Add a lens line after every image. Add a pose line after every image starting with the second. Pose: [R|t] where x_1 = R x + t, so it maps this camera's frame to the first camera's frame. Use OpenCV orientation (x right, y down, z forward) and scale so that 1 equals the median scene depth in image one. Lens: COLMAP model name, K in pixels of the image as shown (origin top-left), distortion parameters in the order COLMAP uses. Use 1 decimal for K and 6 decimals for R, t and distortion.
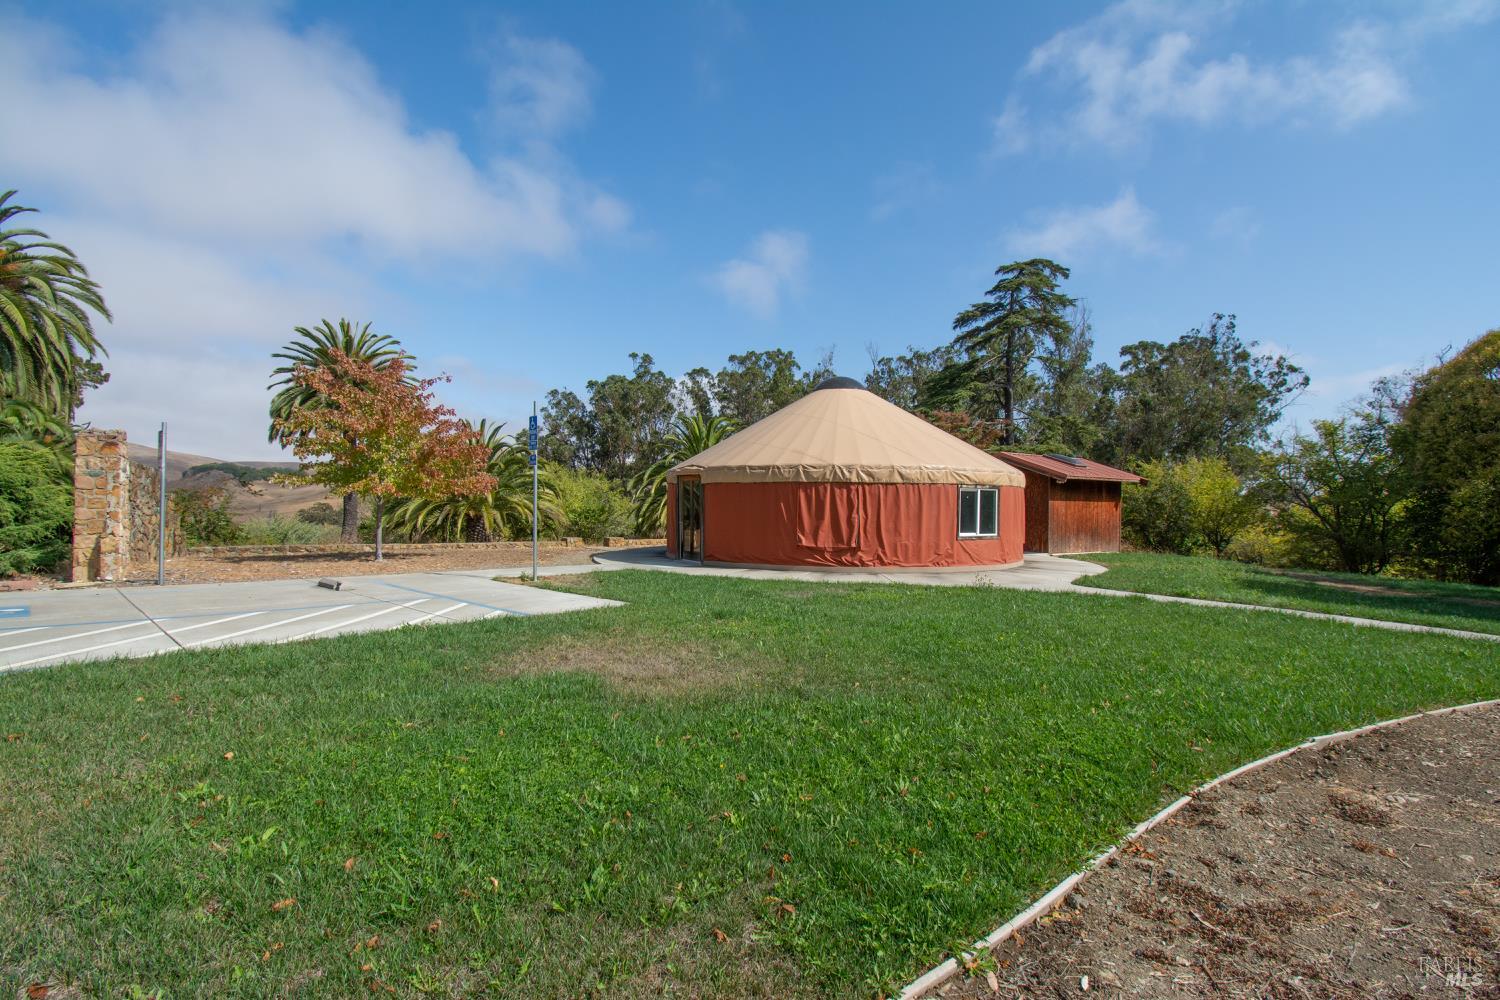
lens RADIAL K [[673.0, 0, 754.0], [0, 673.0, 498.6], [0, 0, 1]] dist [0.009221, -0.022109]
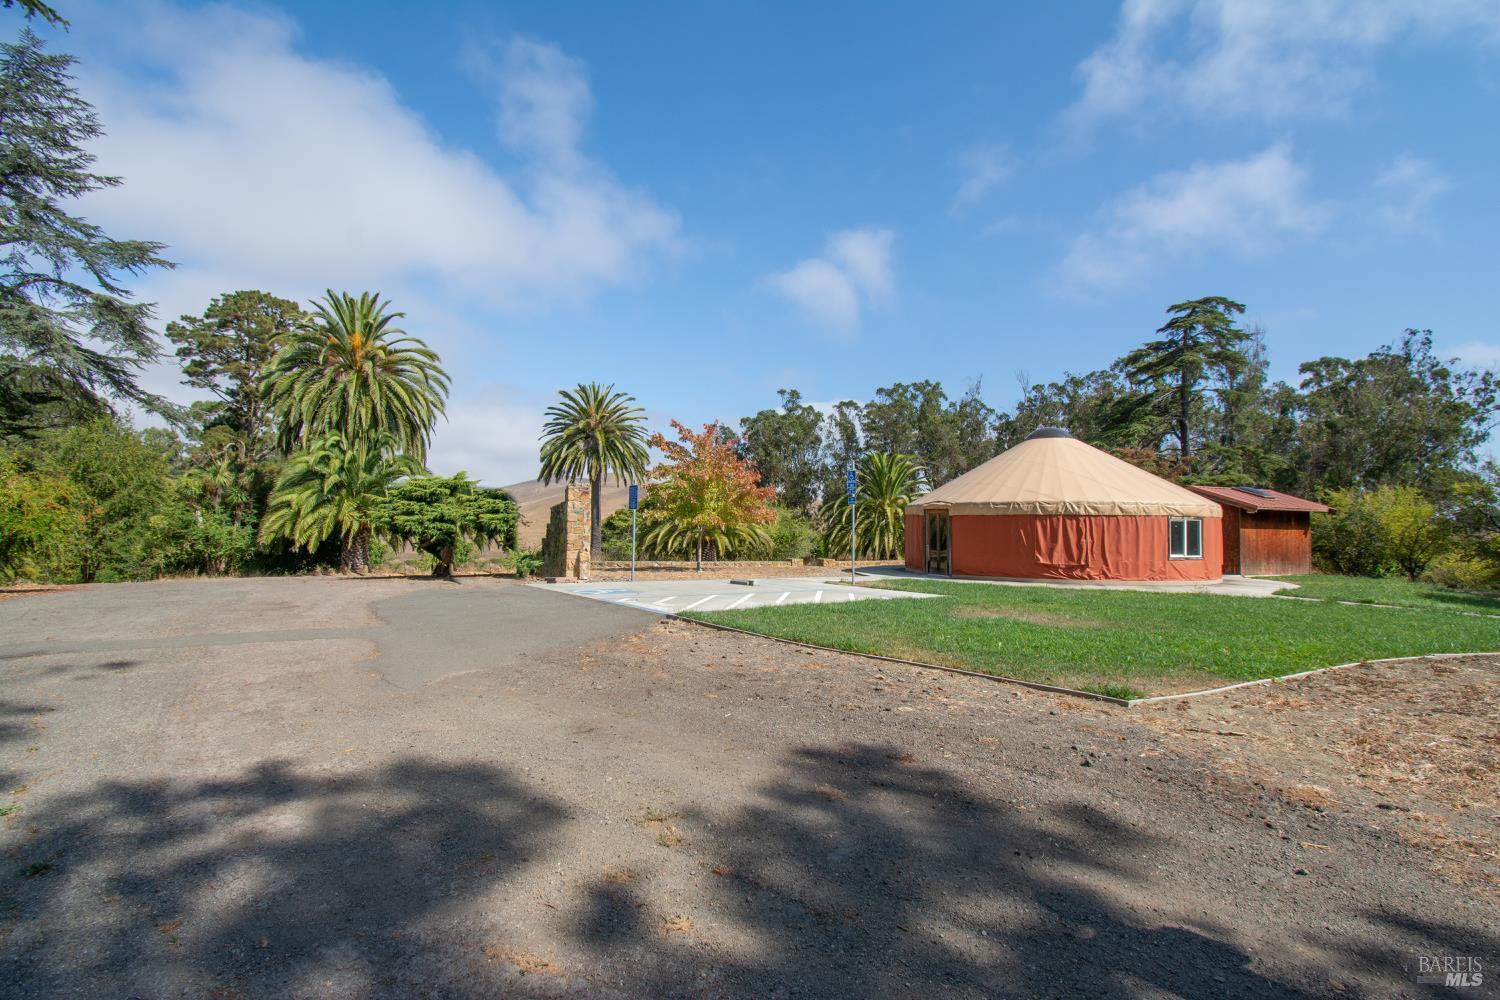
lens RADIAL K [[668.2, 0, 750.0], [0, 668.2, 500.0], [0, 0, 1]] dist [-0.000779, -0.019115]
pose [[0.980370, -0.007809, -0.197011, -0.079263], [0.000243, 0.999262, -0.038400, -0.001187], [0.197166, 0.037599, 0.979649, -0.137443]]
